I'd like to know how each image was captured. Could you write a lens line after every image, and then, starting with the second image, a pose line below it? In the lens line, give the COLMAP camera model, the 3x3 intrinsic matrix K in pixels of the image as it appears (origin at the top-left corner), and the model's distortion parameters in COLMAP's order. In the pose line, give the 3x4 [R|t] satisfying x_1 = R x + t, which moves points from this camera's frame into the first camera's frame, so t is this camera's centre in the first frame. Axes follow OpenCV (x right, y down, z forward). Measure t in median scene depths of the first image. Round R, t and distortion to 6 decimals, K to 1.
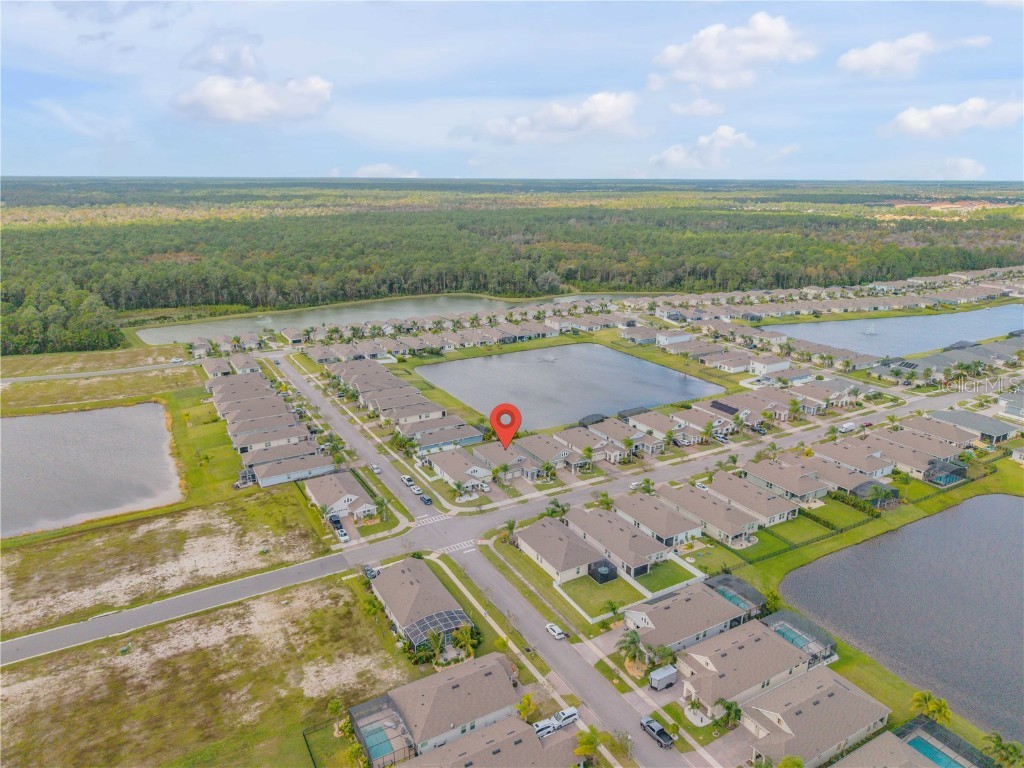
lens RADIAL K [[691.3, 0, 514.3], [0, 691.3, 345.9], [0, 0, 1]] dist [0.071932, -0.095928]
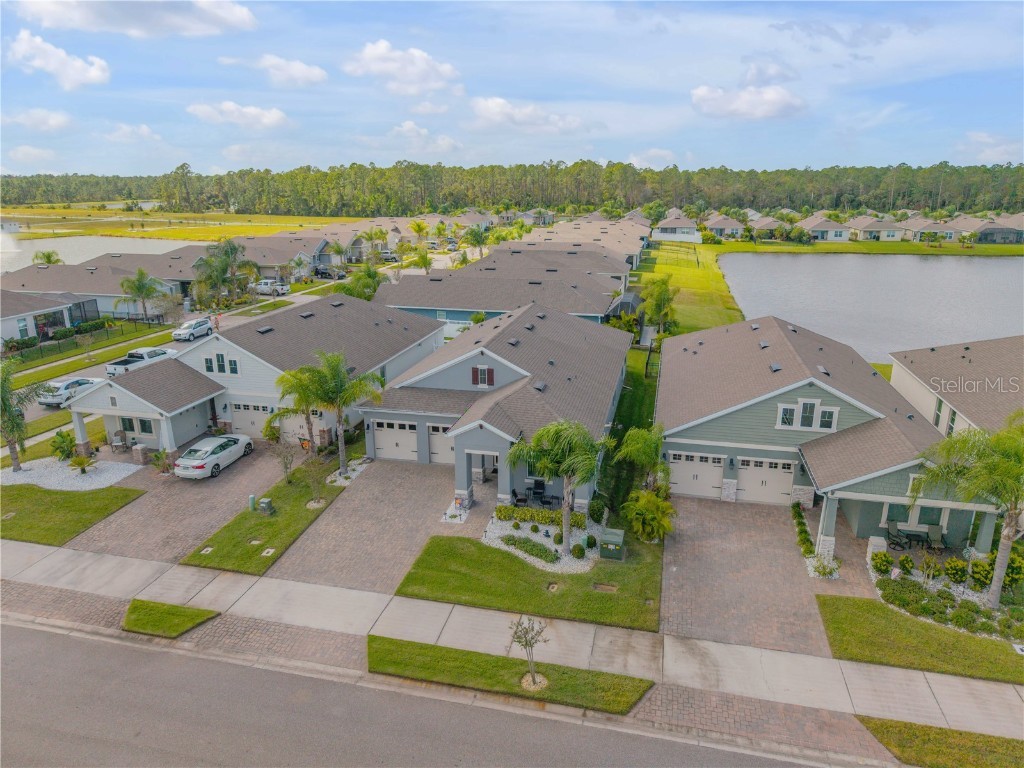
lens RADIAL K [[687.3, 0, 512.0], [0, 687.3, 384.0], [0, 0, 1]] dist [-0.002261, -0.005799]
pose [[0.727993, 0.185083, -0.660129, 0.104966], [-0.153206, 0.982439, 0.106494, 0.127112], [0.668246, 0.023609, 0.743565, 0.754436]]
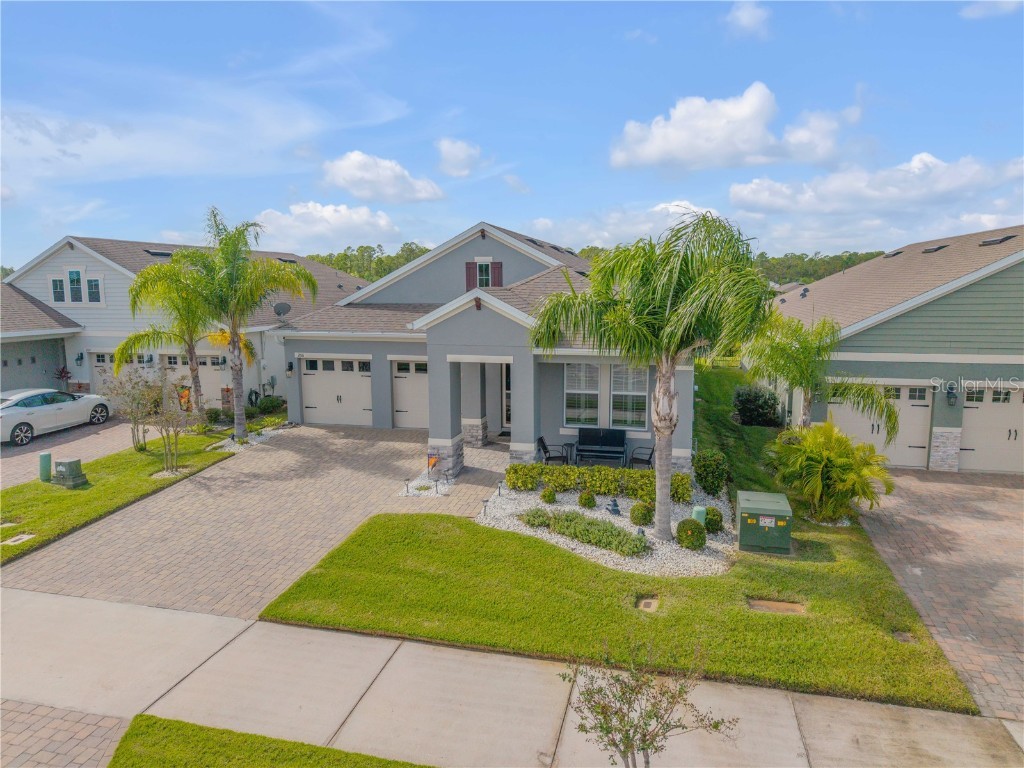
lens RADIAL K [[686.0, 0, 512.0], [0, 686.0, 384.0], [0, 0, 1]] dist [0.004602, -0.005982]
pose [[0.722077, 0.090711, -0.685839, 0.068284], [-0.154943, 0.987387, -0.032536, 0.156770], [0.674238, 0.129760, 0.727025, 0.798379]]
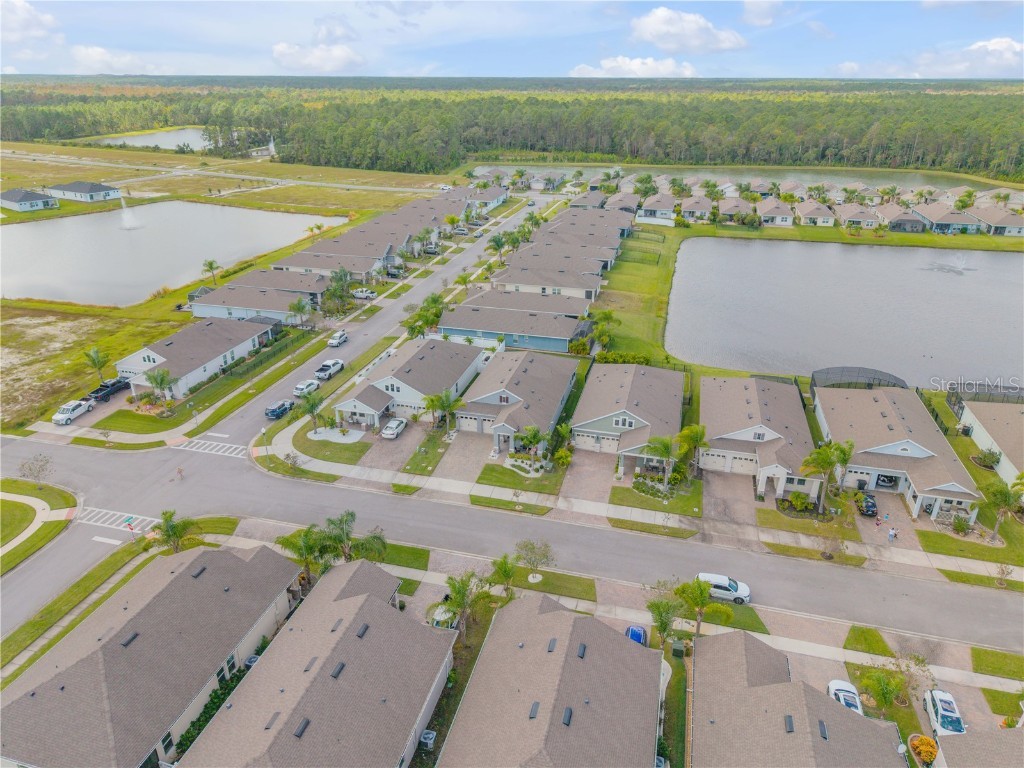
lens RADIAL K [[686.0, 0, 512.0], [0, 686.0, 384.0], [0, 0, 1]] dist [0.004602, -0.005982]
pose [[0.711023, 0.283250, -0.643596, 0.233412], [-0.163891, 0.956828, 0.240043, 0.048980], [0.683802, -0.065196, 0.726749, 0.603779]]
